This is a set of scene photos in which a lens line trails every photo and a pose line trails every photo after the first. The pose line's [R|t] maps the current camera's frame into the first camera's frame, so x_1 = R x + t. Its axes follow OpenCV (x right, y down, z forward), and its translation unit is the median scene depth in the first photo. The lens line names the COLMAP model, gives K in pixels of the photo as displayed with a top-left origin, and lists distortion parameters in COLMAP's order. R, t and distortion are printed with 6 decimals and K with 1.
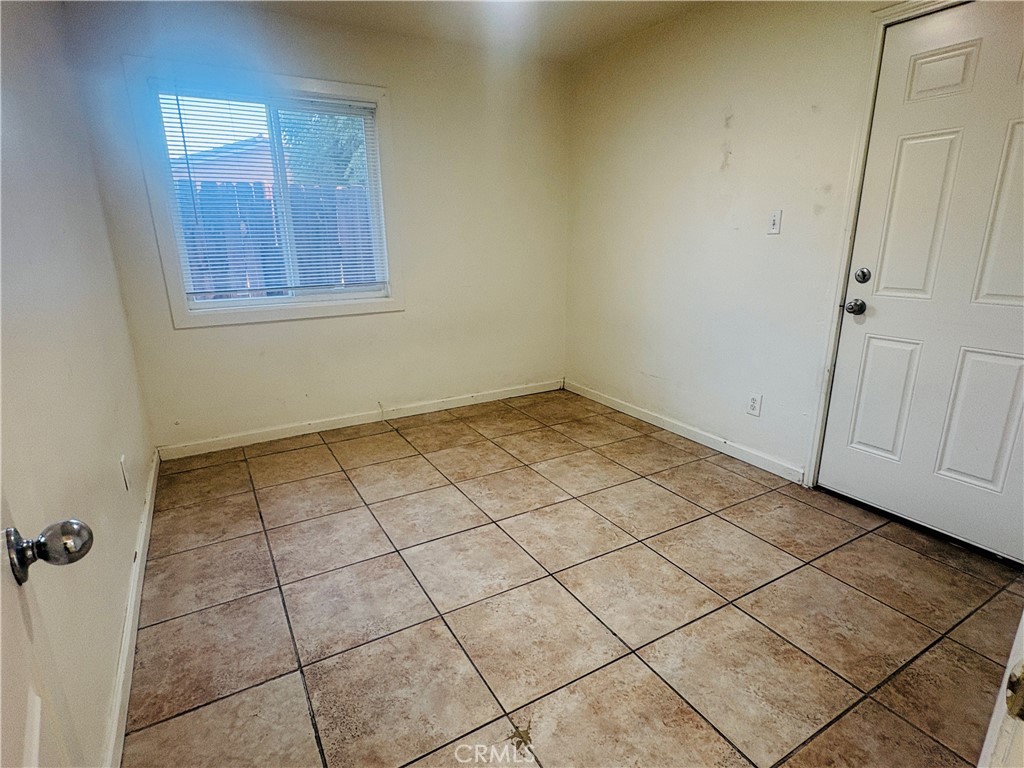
lens RADIAL K [[533.3, 0, 509.6], [0, 533.3, 384.4], [0, 0, 1]] dist [0.000676, -0.000211]
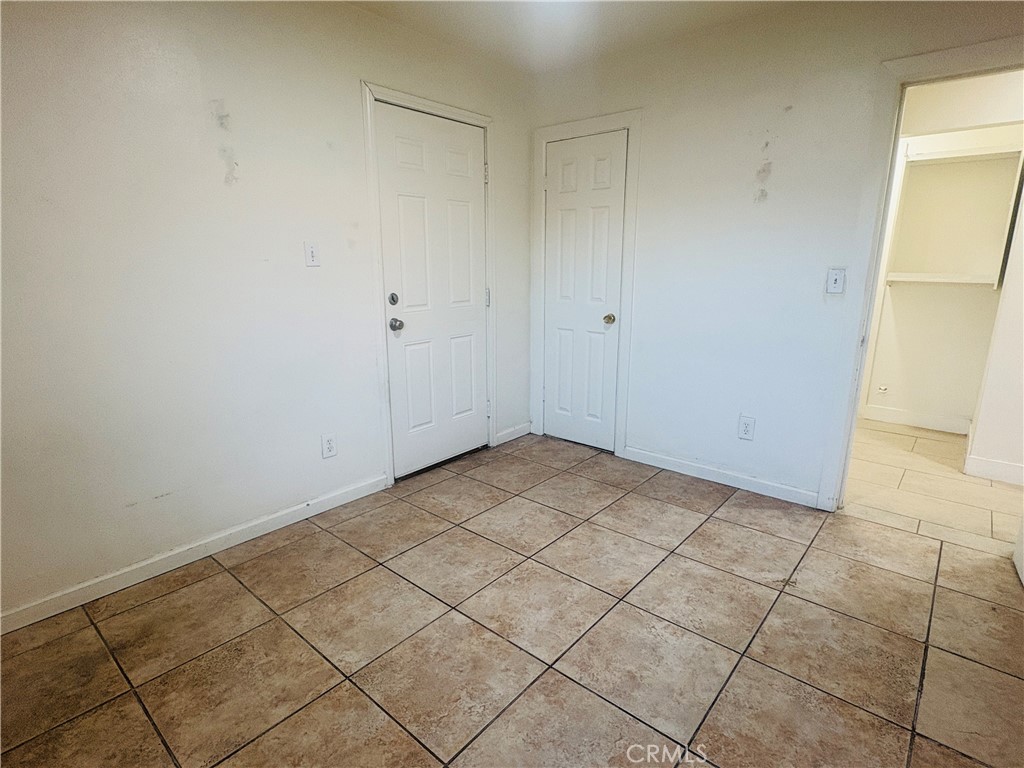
lens RADIAL K [[533.3, 0, 509.6], [0, 533.3, 384.4], [0, 0, 1]] dist [0.000676, -0.000211]
pose [[-0.325444, -0.207936, 0.922415, -0.597003], [0.260499, 0.918053, 0.298862, -0.317912], [-0.908970, 0.337551, -0.244607, 1.112600]]
